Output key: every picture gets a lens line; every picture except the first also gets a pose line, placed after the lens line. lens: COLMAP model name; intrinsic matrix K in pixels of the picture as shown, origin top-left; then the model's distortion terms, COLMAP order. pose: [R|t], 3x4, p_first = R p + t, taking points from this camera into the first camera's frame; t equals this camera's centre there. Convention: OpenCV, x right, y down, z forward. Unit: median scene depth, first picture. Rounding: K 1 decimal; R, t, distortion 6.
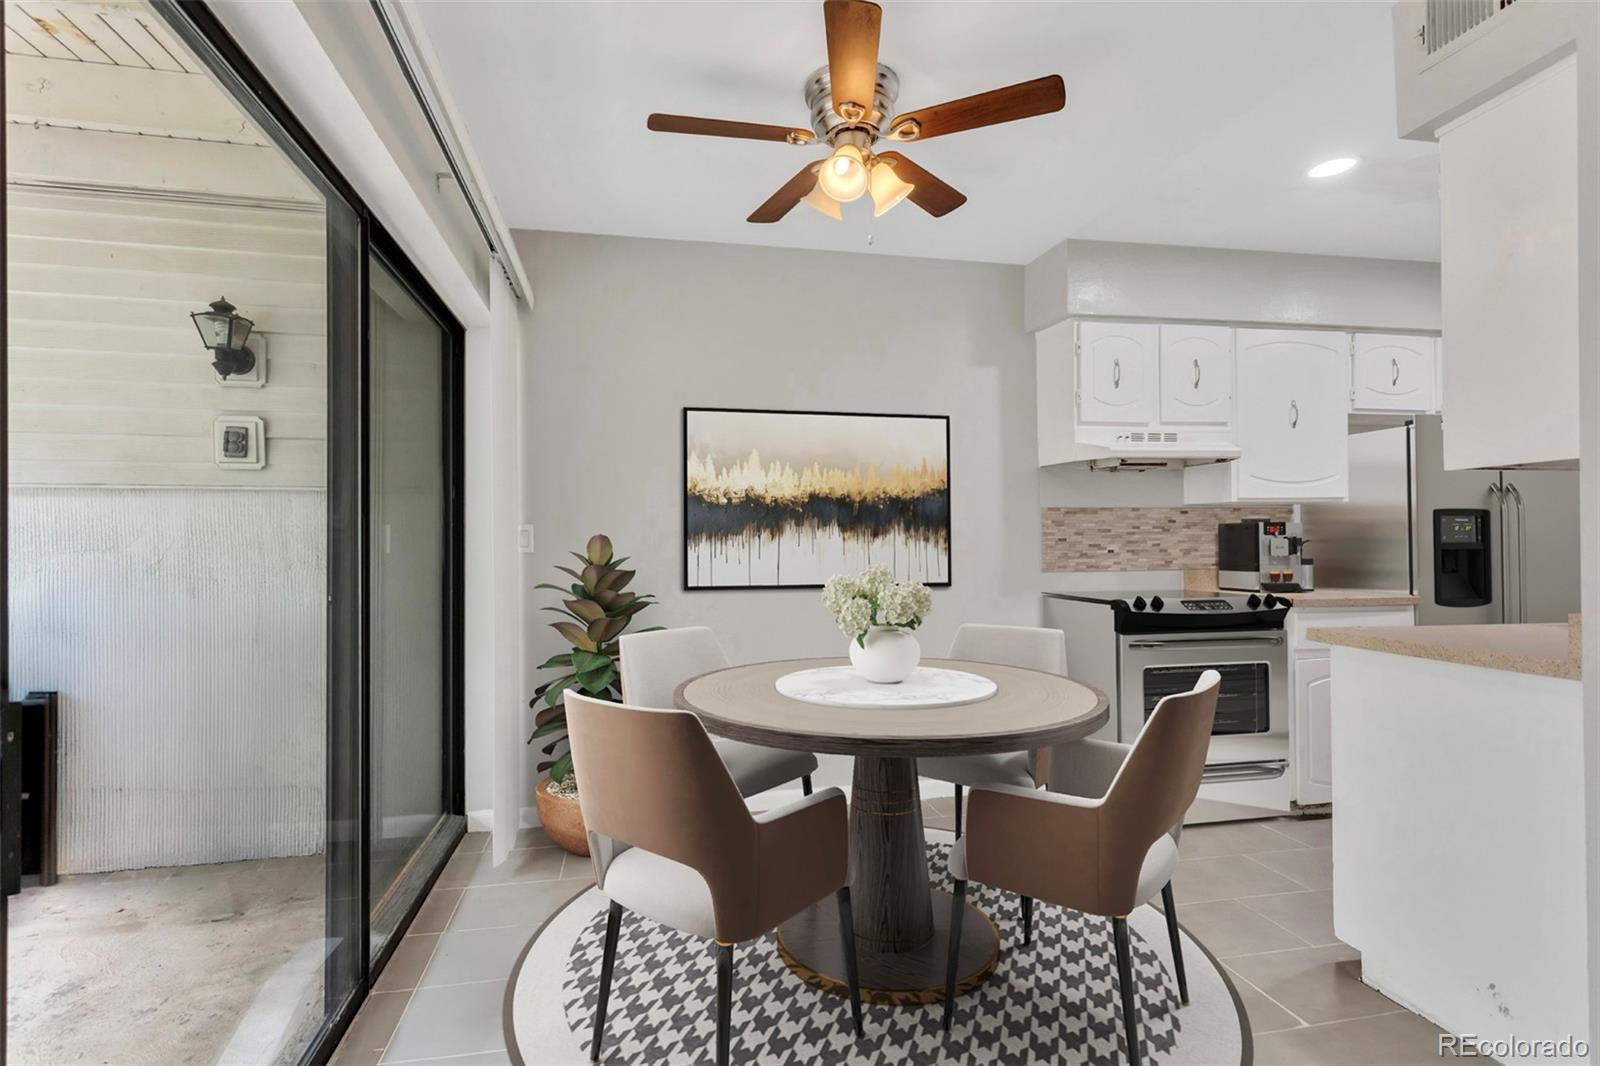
lens RADIAL K [[788.8, 0, 796.1], [0, 788.8, 524.7], [0, 0, 1]] dist [0.004402, 0.000698]
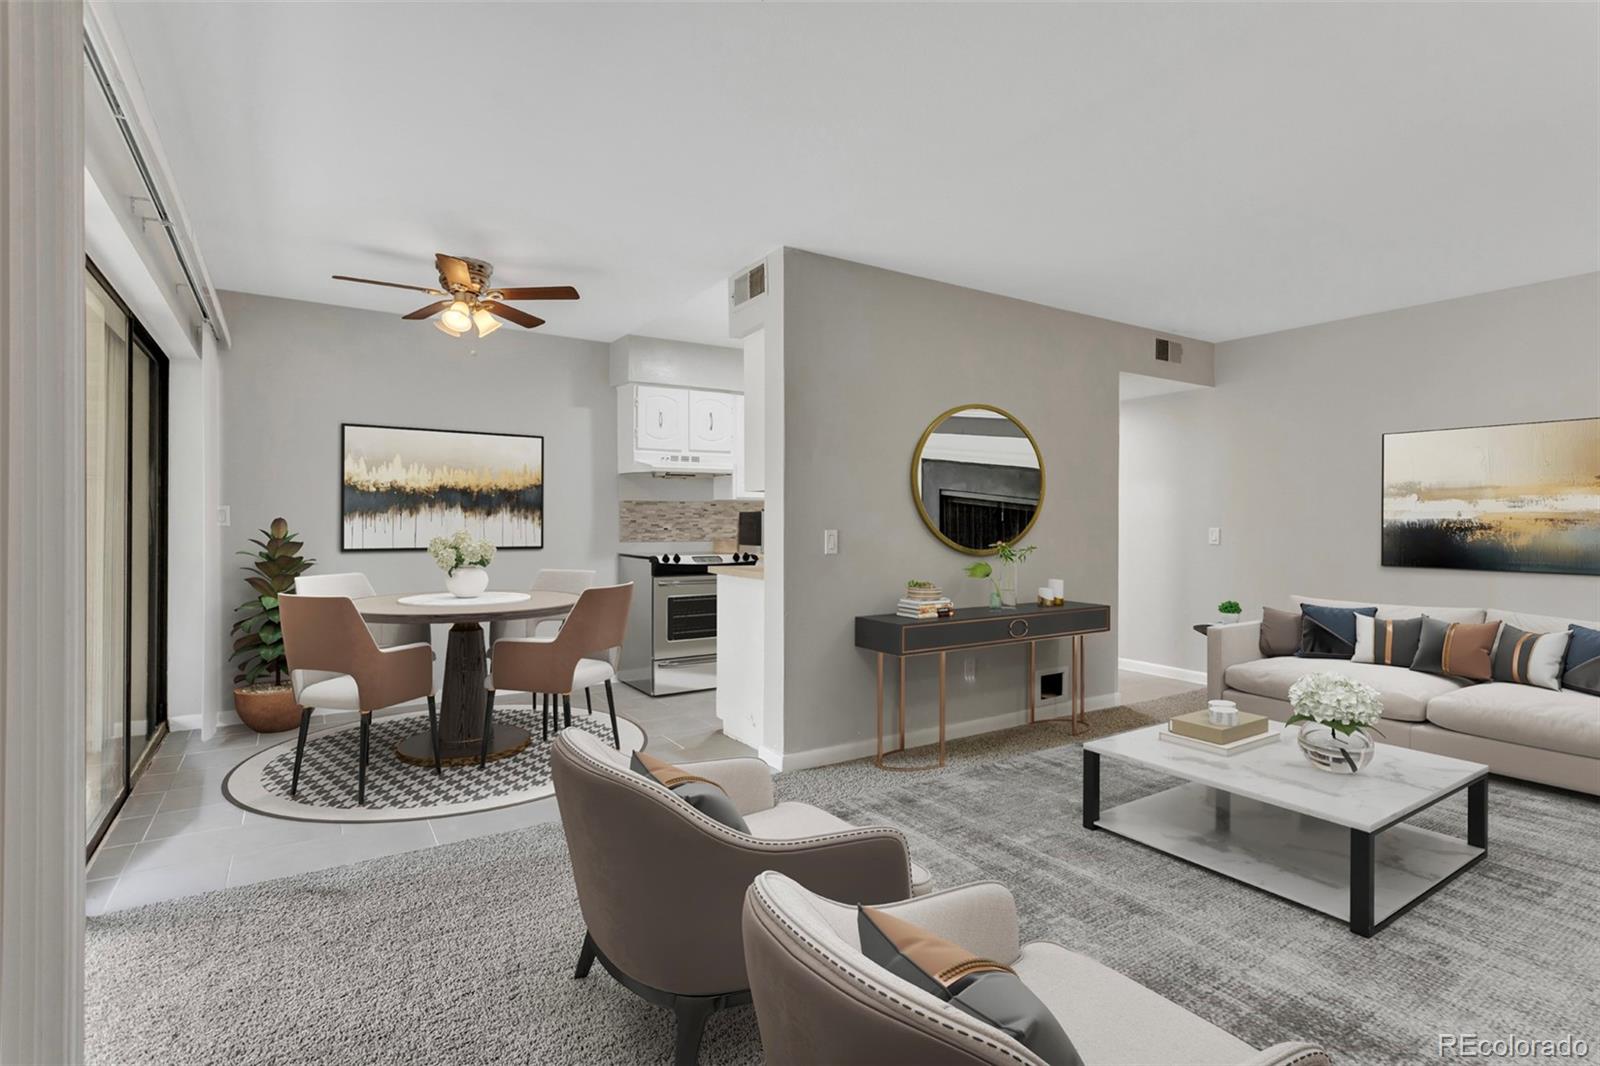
lens RADIAL K [[788.8, 0, 832.2], [0, 788.8, 514.3], [0, 0, 1]] dist [0.004402, 0.000698]
pose [[0.893560, 0.010845, 0.448813, 0.010392], [-0.008734, 0.999939, -0.006773, 0.017947], [-0.448859, 0.002133, 0.893600, -0.655746]]
